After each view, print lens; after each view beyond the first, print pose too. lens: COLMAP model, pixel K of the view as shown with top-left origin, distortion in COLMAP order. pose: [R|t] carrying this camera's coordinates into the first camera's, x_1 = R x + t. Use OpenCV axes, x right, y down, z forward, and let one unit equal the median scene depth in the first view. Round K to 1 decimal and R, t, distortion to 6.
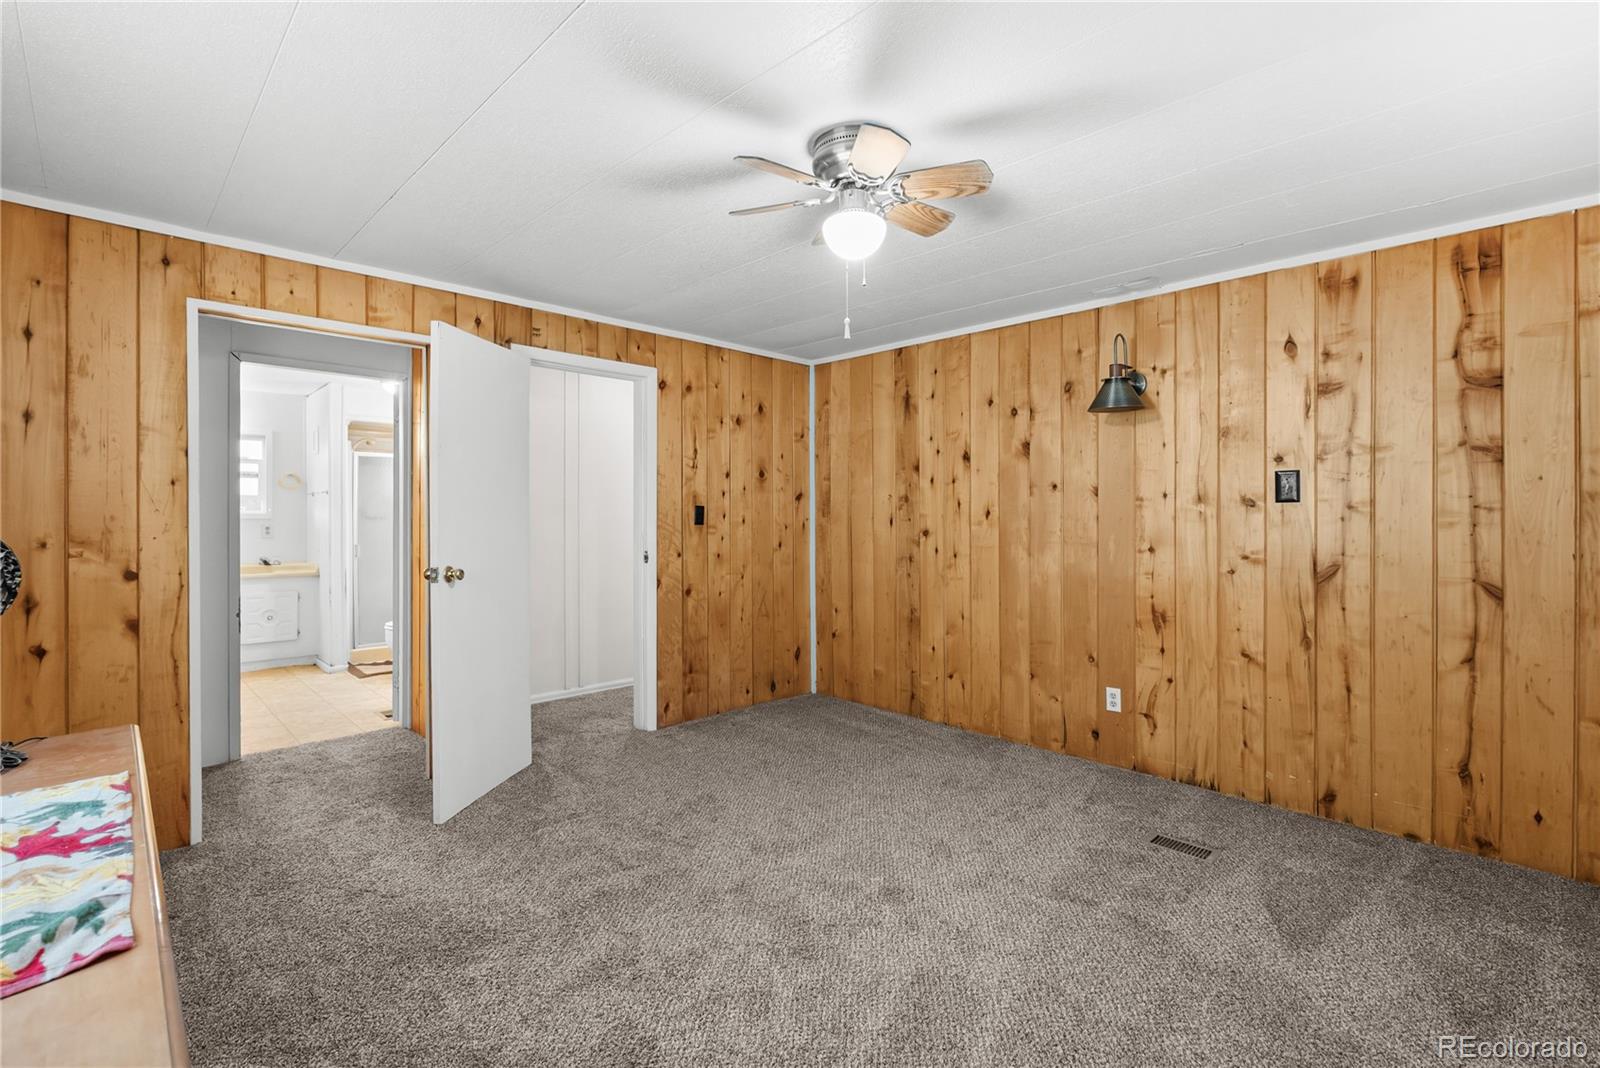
lens RADIAL K [[712.6, 0, 801.9], [0, 712.6, 525.9], [0, 0, 1]] dist [-0.003891, -0.000739]
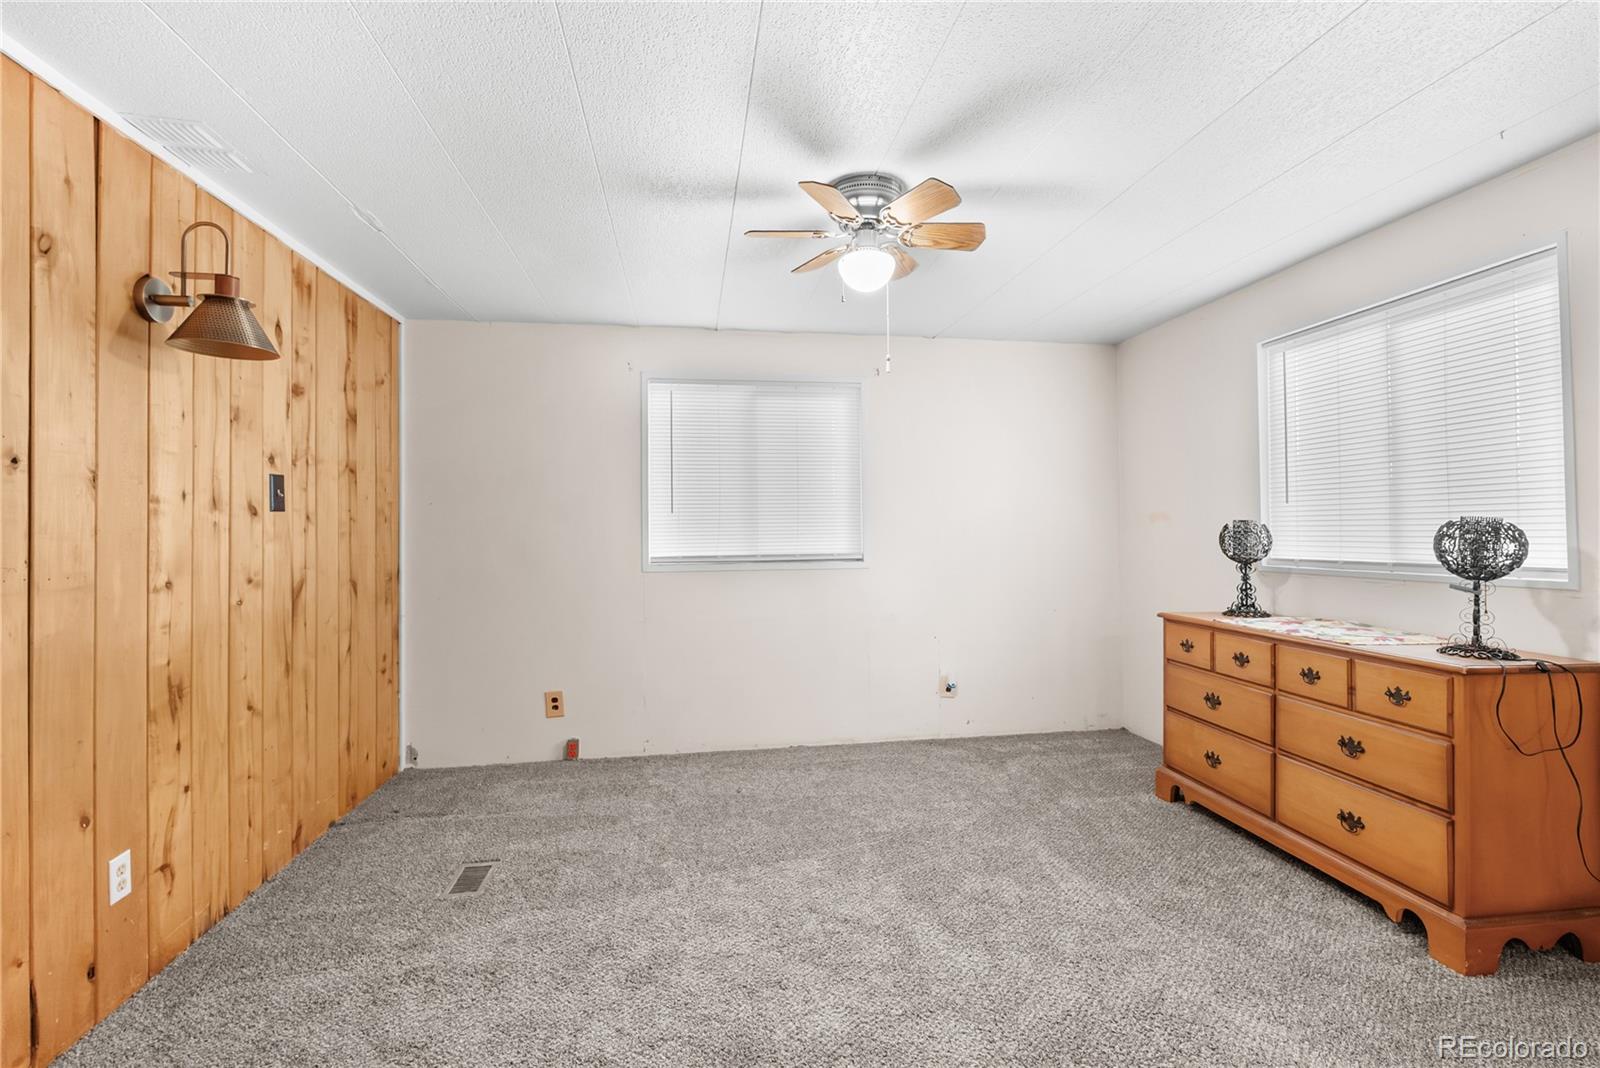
lens RADIAL K [[712.6, 0, 801.9], [0, 712.6, 525.9], [0, 0, 1]] dist [-0.003891, -0.000739]
pose [[-0.796681, 0.011614, 0.604288, -0.302673], [0.029245, 0.999385, 0.019349, -0.012144], [-0.603692, 0.033088, -0.796531, 1.172352]]
